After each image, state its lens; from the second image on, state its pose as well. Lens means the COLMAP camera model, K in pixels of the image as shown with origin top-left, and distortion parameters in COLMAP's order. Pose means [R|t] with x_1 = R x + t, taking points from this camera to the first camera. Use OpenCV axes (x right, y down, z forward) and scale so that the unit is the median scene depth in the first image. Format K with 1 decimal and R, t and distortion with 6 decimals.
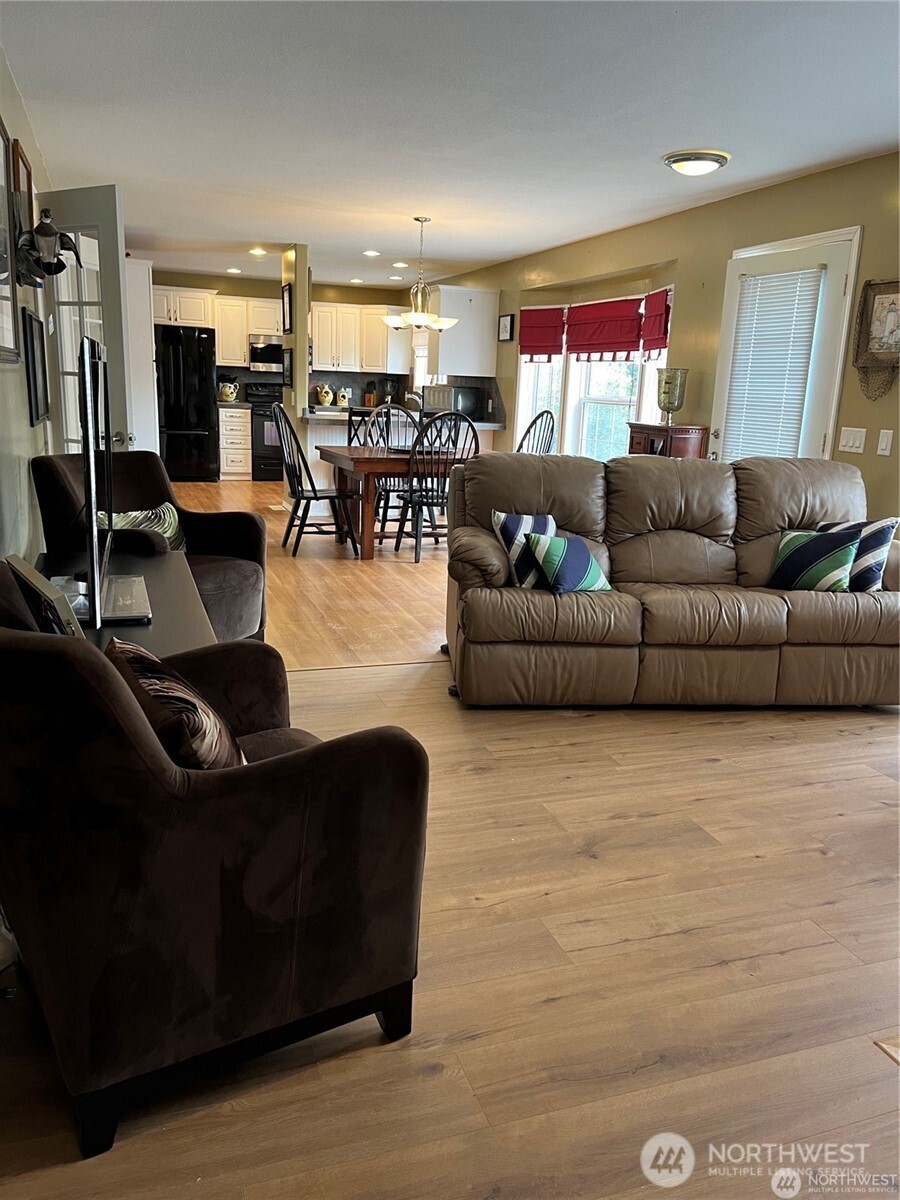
lens RADIAL K [[914.4, 0, 456.4], [0, 914.4, 592.5], [0, 0, 1]] dist [0.068443, -0.090729]
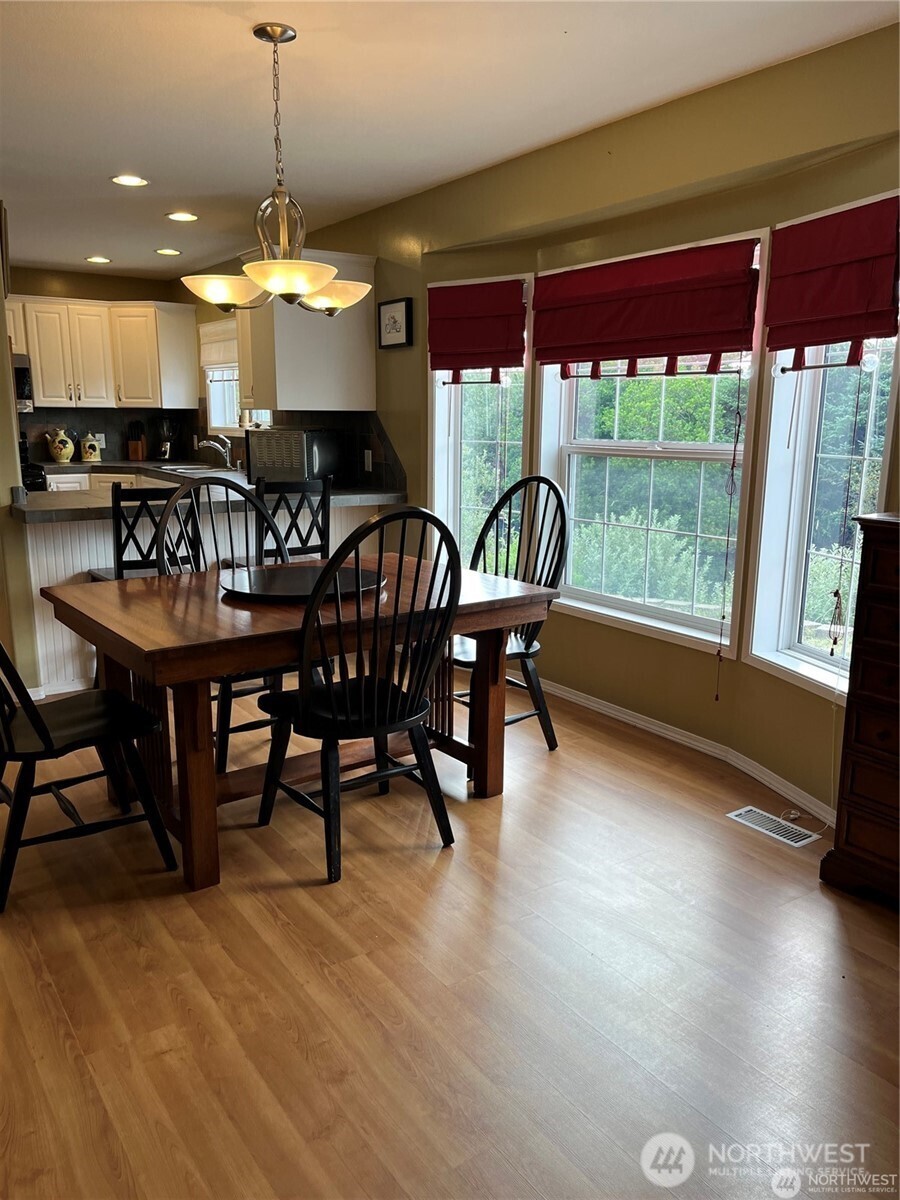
lens RADIAL K [[914.4, 0, 451.1], [0, 914.4, 606.8], [0, 0, 1]] dist [0.068443, -0.090729]
pose [[0.967783, -0.085044, 0.236989, -0.061825], [0.087802, 0.996137, -0.001088, -0.115306], [-0.235981, 0.021862, 0.971512, 0.462677]]
